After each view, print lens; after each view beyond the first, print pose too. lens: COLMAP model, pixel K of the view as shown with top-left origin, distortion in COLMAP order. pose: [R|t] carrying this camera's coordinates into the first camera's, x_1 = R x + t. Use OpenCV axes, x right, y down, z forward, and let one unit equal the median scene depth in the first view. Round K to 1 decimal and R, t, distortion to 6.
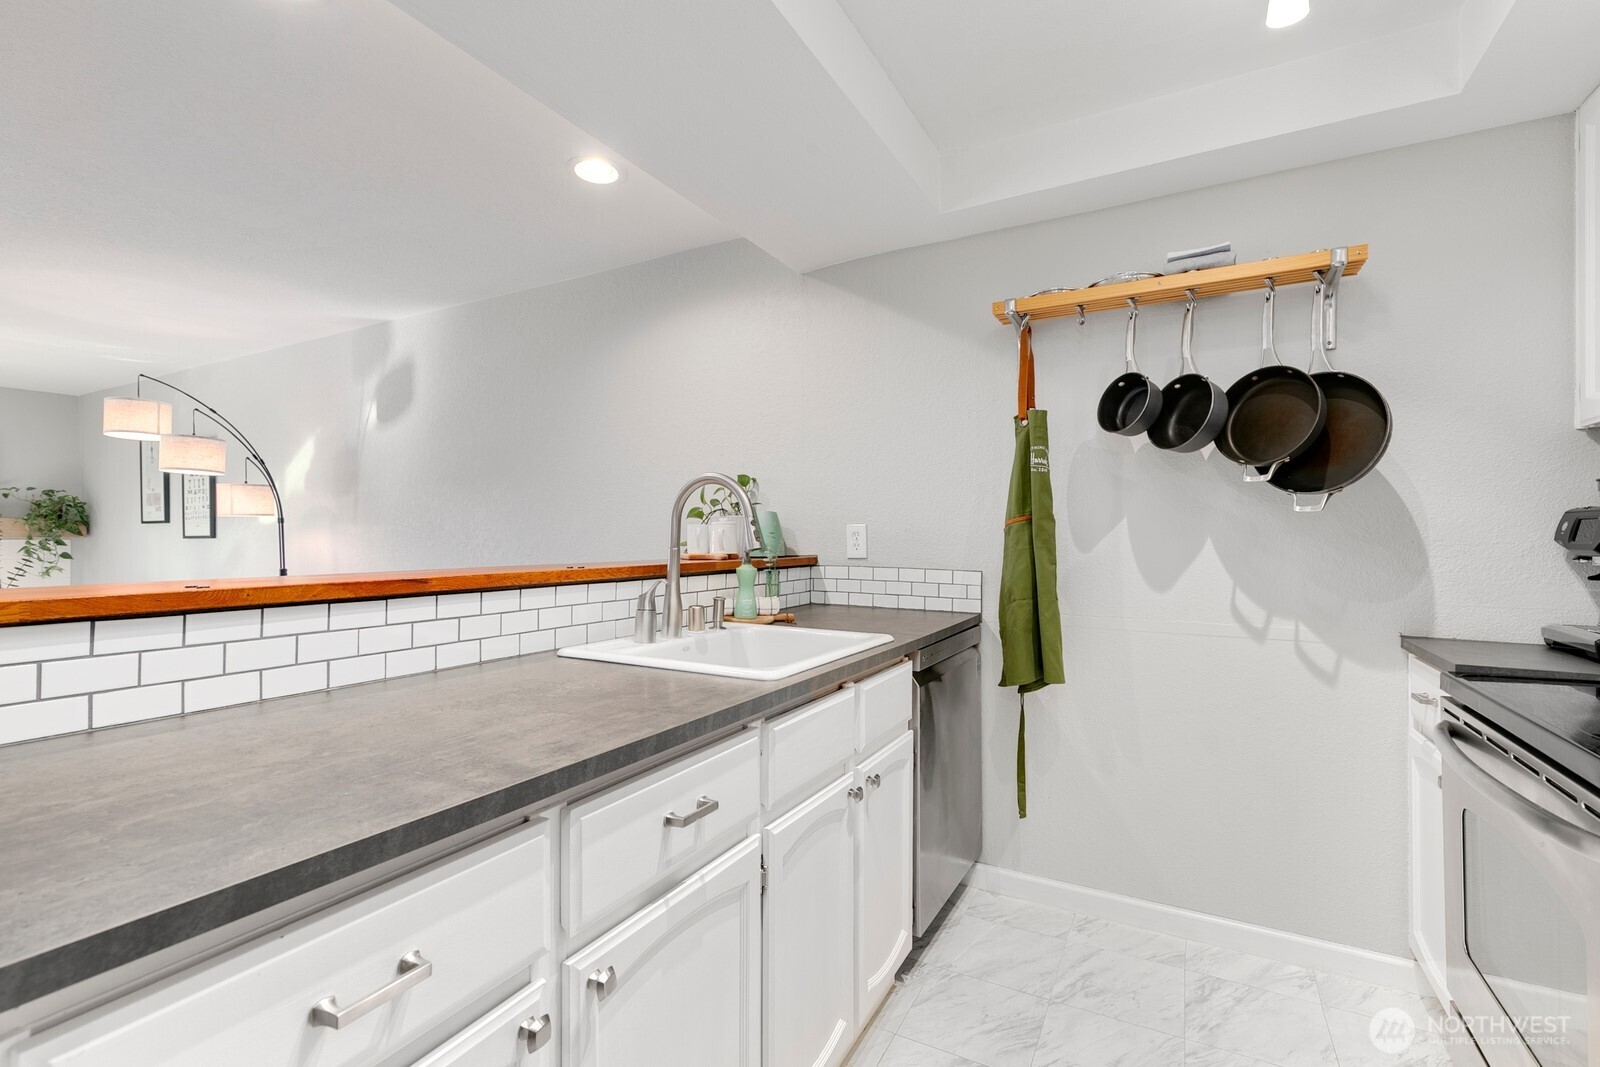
lens RADIAL K [[731.1, 0, 795.9], [0, 731.1, 535.5], [0, 0, 1]] dist [0.010819, -0.002124]
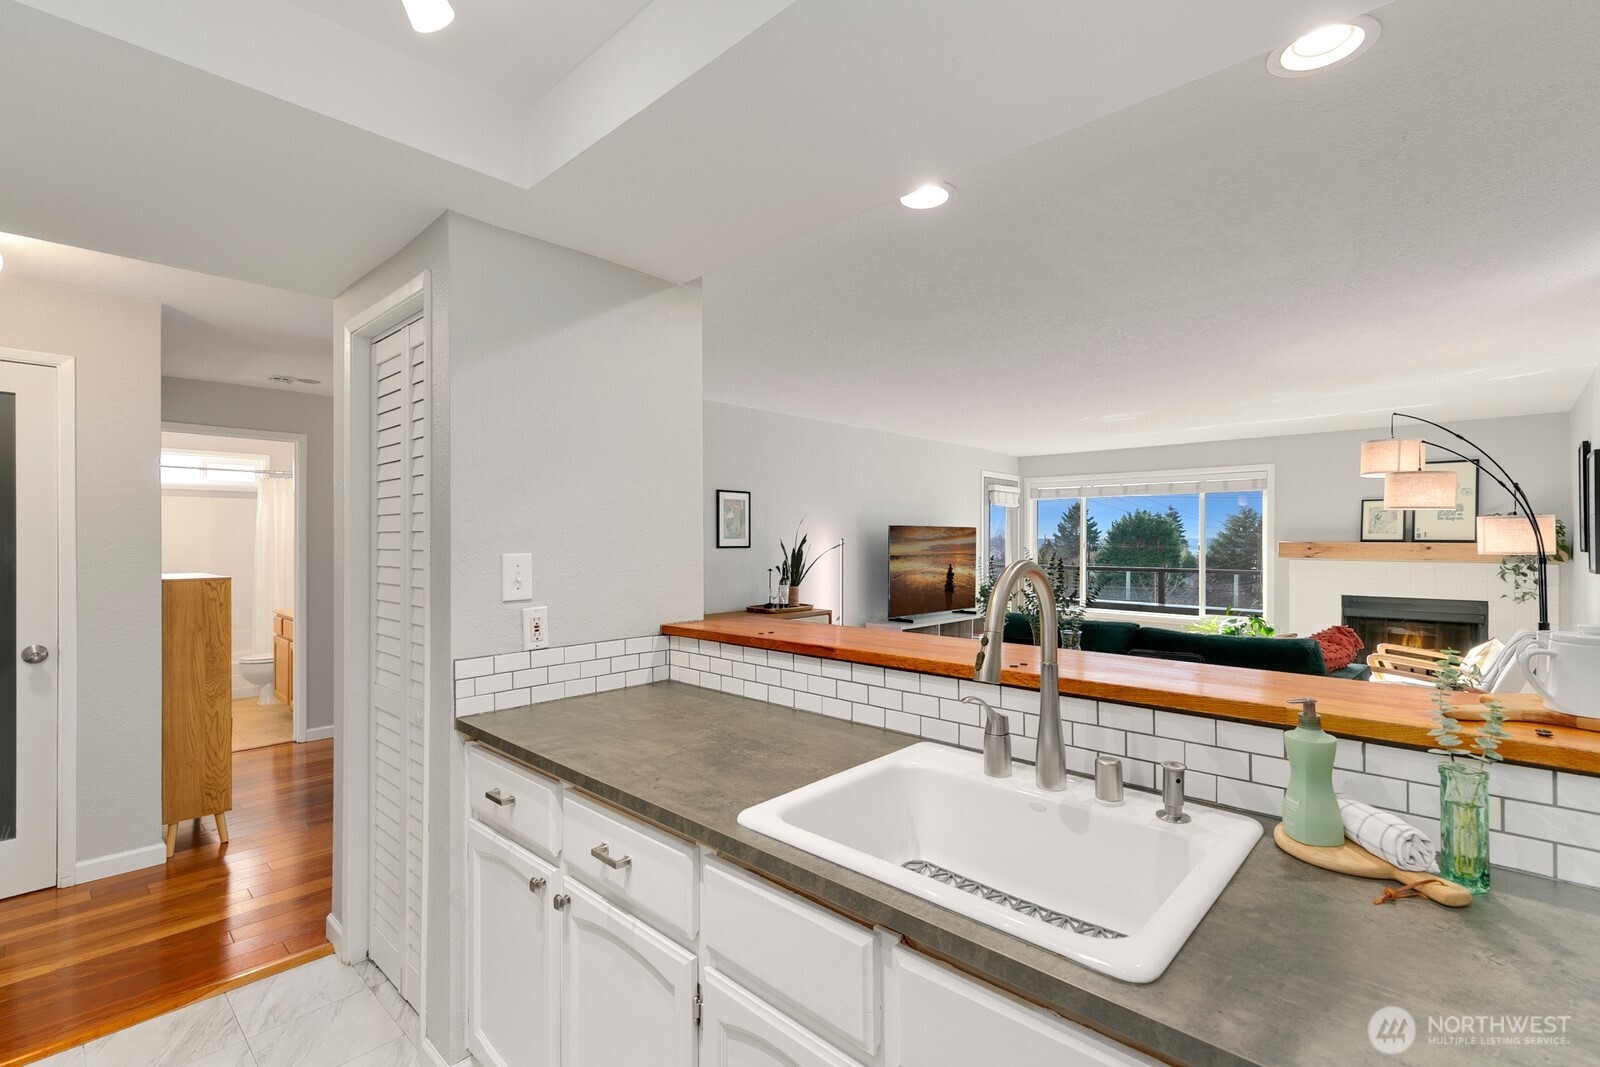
lens RADIAL K [[731.1, 0, 797.6], [0, 731.1, 541.7], [0, 0, 1]] dist [0.010819, -0.002124]
pose [[-0.252449, 0.007858, -0.967578, 0.535327], [0.001824, 0.999969, 0.007645, -0.097582], [0.967608, 0.000165, -0.252456, 0.860967]]
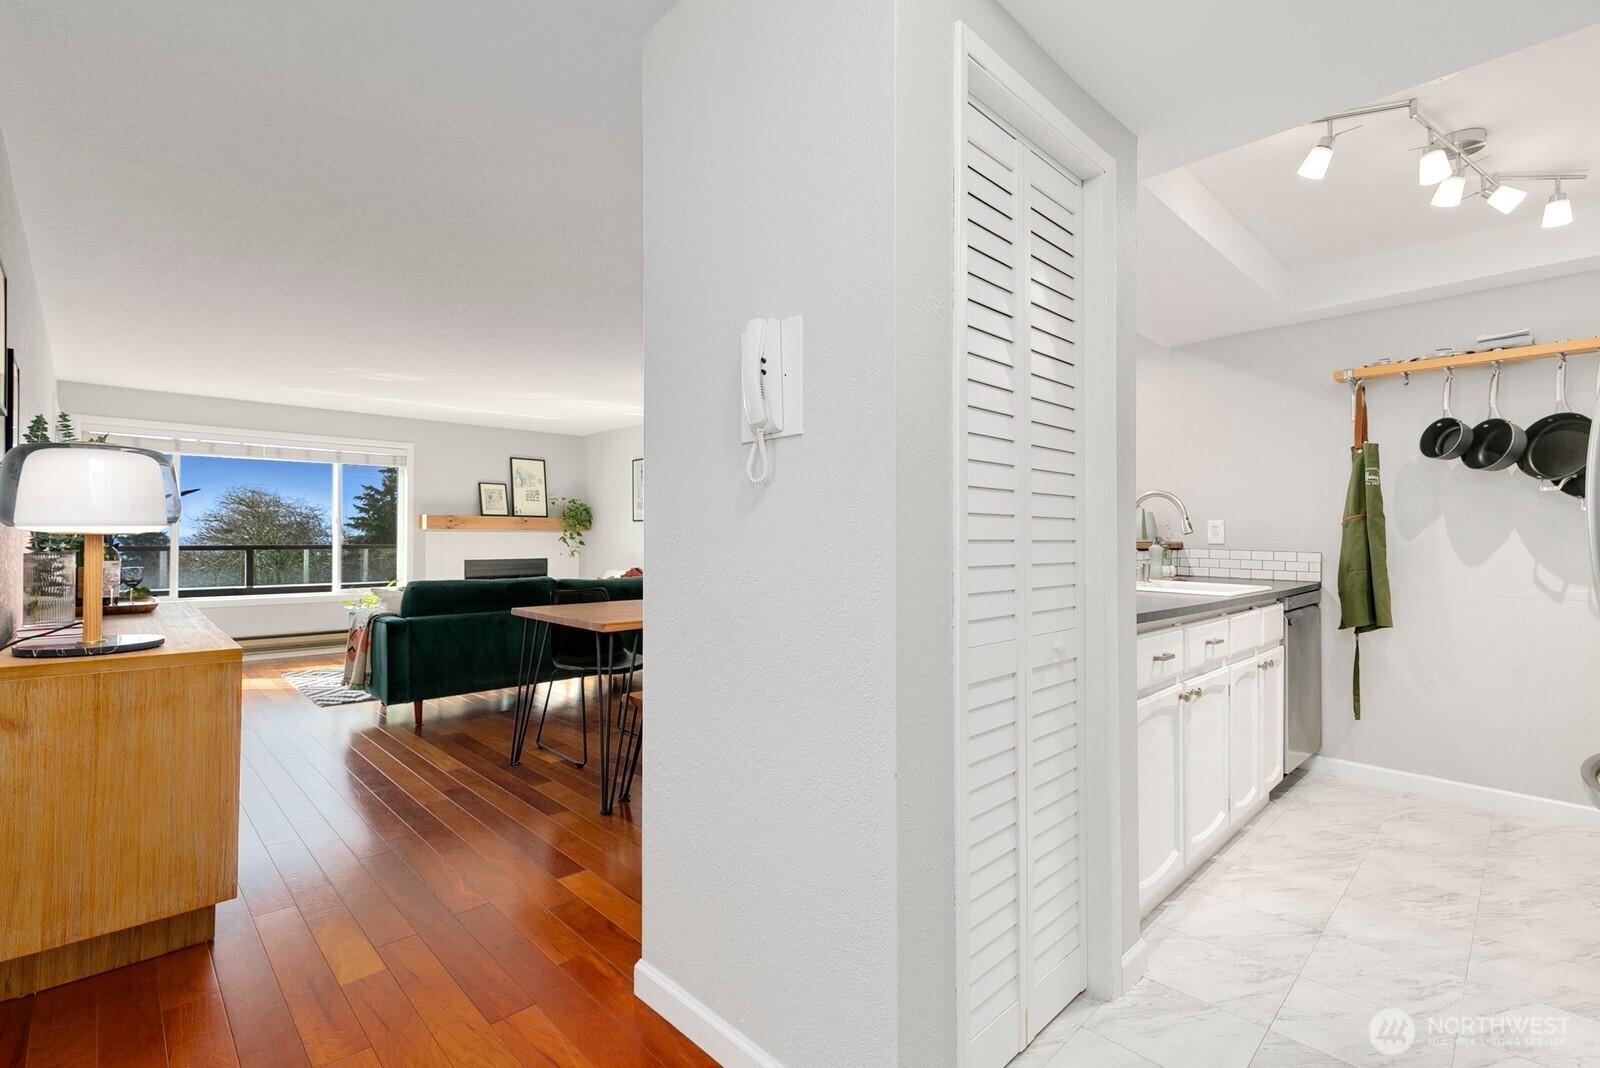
lens RADIAL K [[731.1, 0, 795.3], [0, 731.1, 528.6], [0, 0, 1]] dist [0.010819, -0.002124]
pose [[0.955229, 0.002384, -0.295857, -0.373416], [-0.004968, 0.999956, -0.007983, 0.021749], [0.295825, 0.009095, 0.955199, -0.837550]]
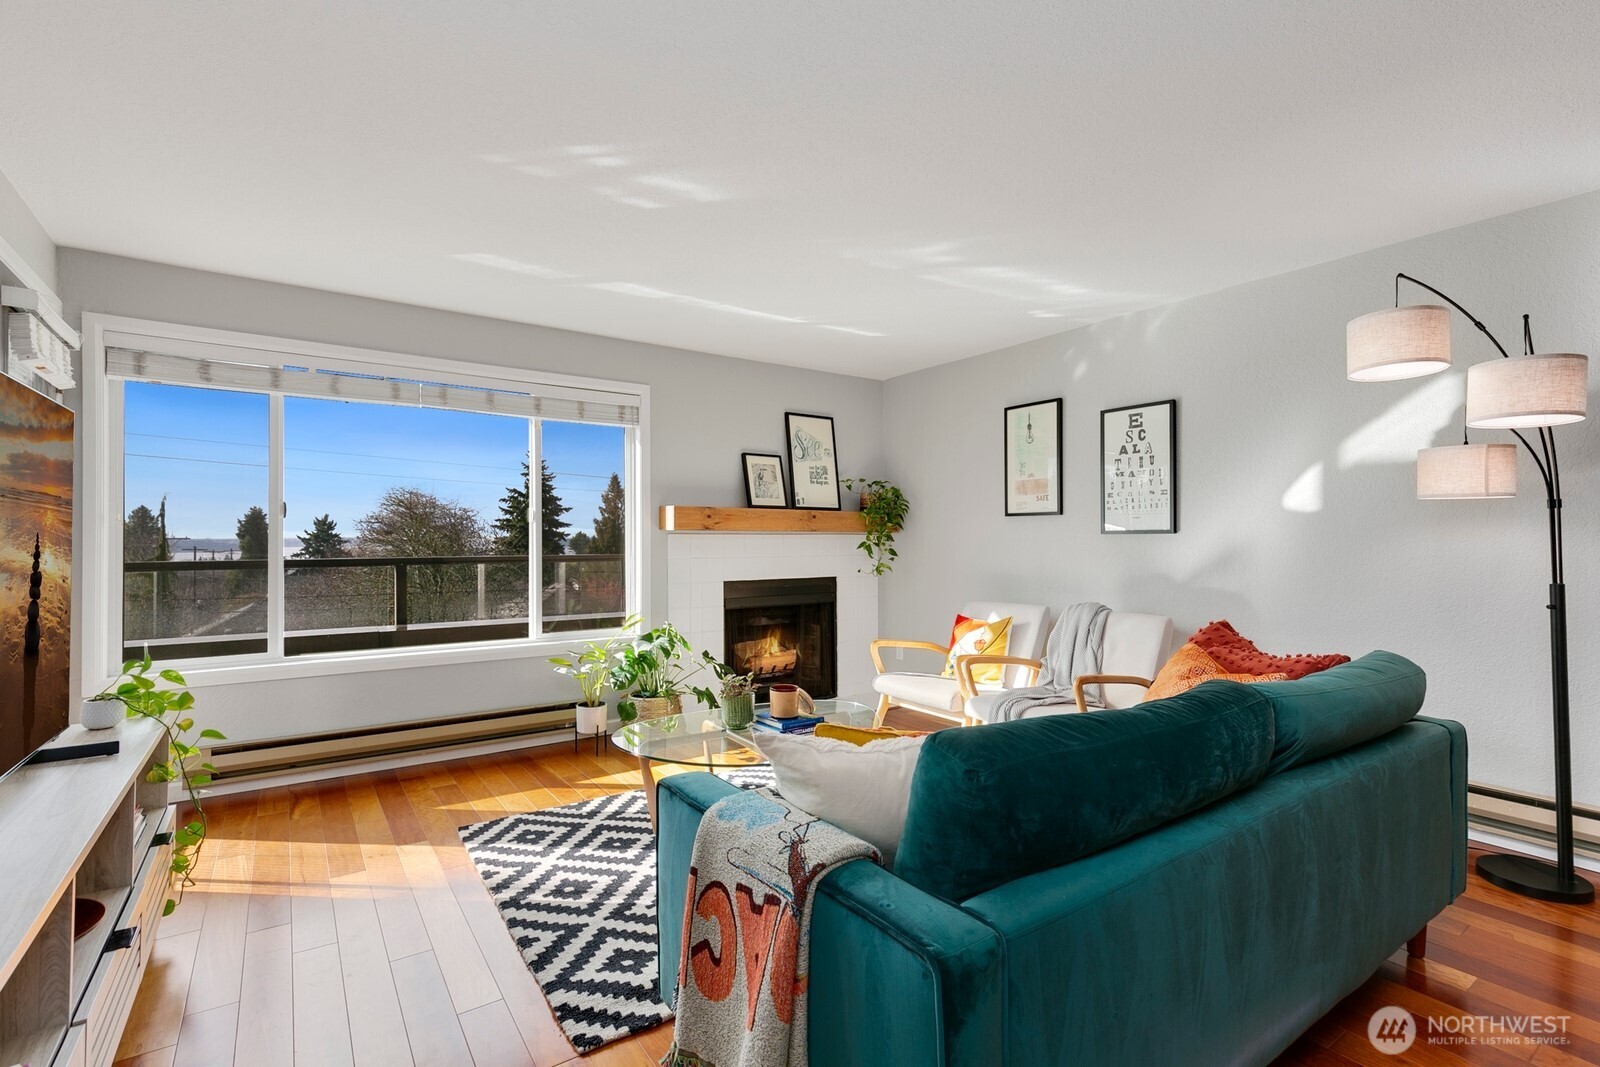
lens RADIAL K [[731.1, 0, 794.4], [0, 731.1, 538.2], [0, 0, 1]] dist [0.010819, -0.002124]
pose [[0.898004, 0.004845, -0.439960, -1.971769], [-0.002763, 0.999982, 0.005373, 0.014092], [0.439978, -0.003610, 0.898001, 0.361558]]
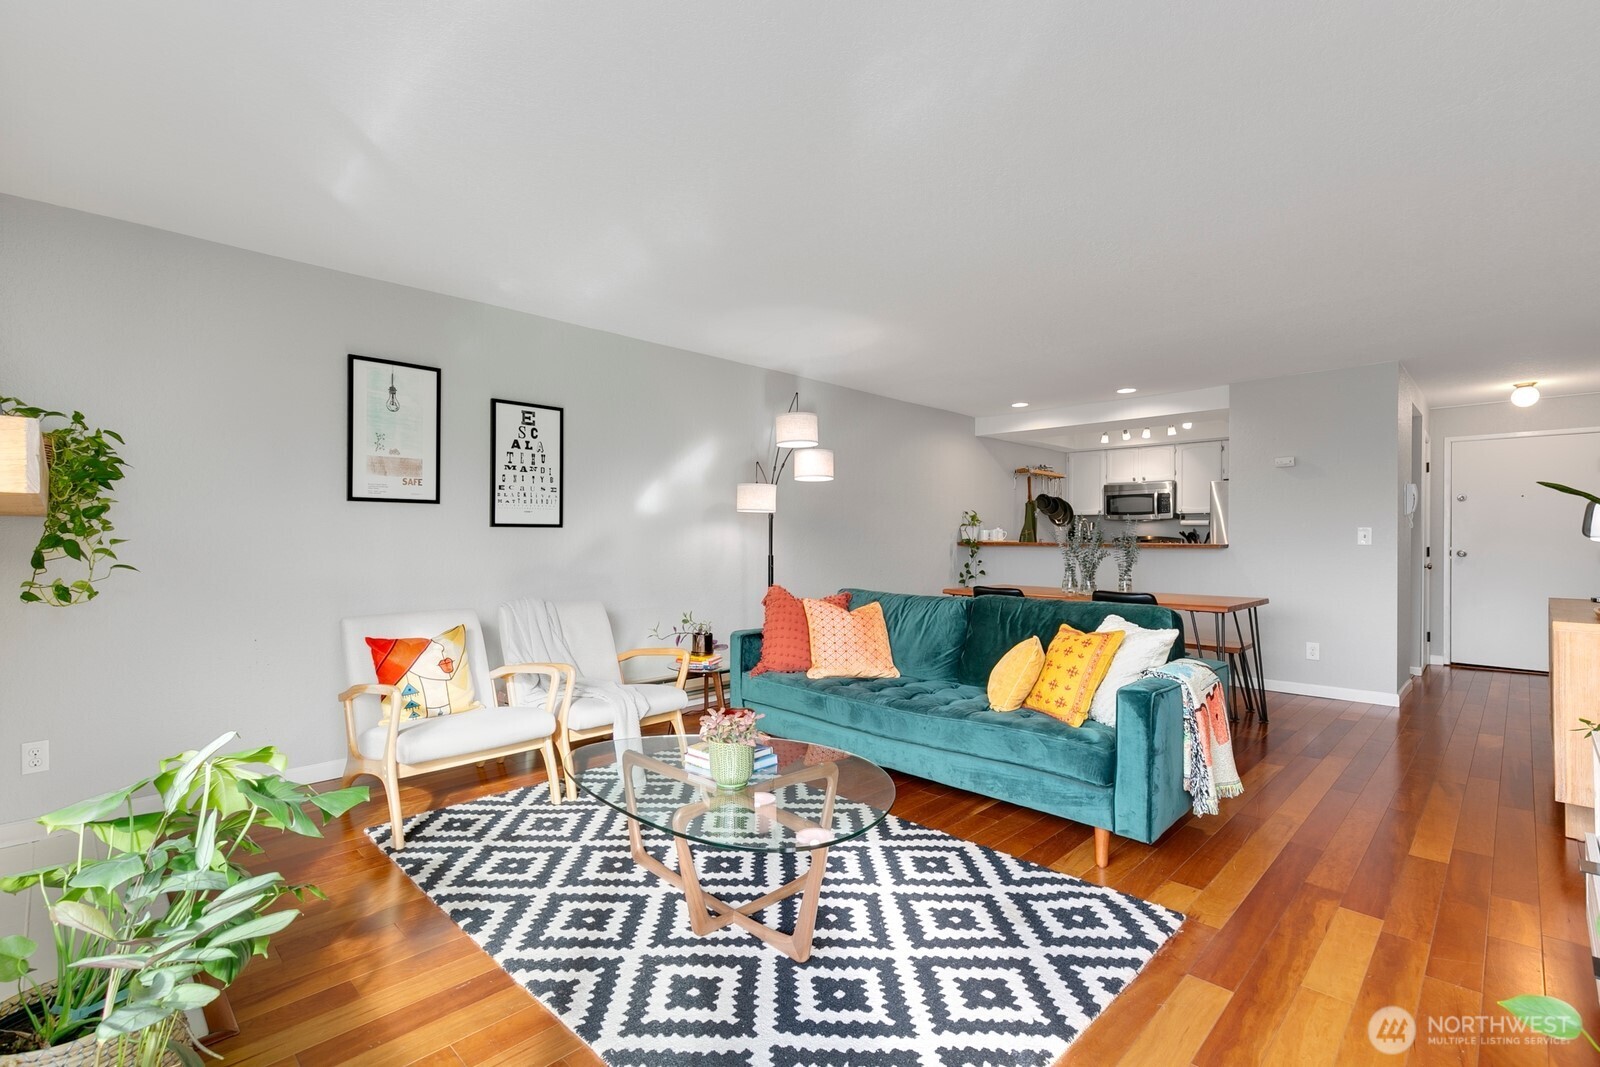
lens RADIAL K [[731.1, 0, 798.0], [0, 731.1, 533.2], [0, 0, 1]] dist [0.010819, -0.002124]
pose [[0.268967, 0.012128, 0.963073, -3.718343], [-0.006505, 0.999921, -0.010775, 0.042390], [-0.963127, -0.003367, 0.269024, 1.237692]]
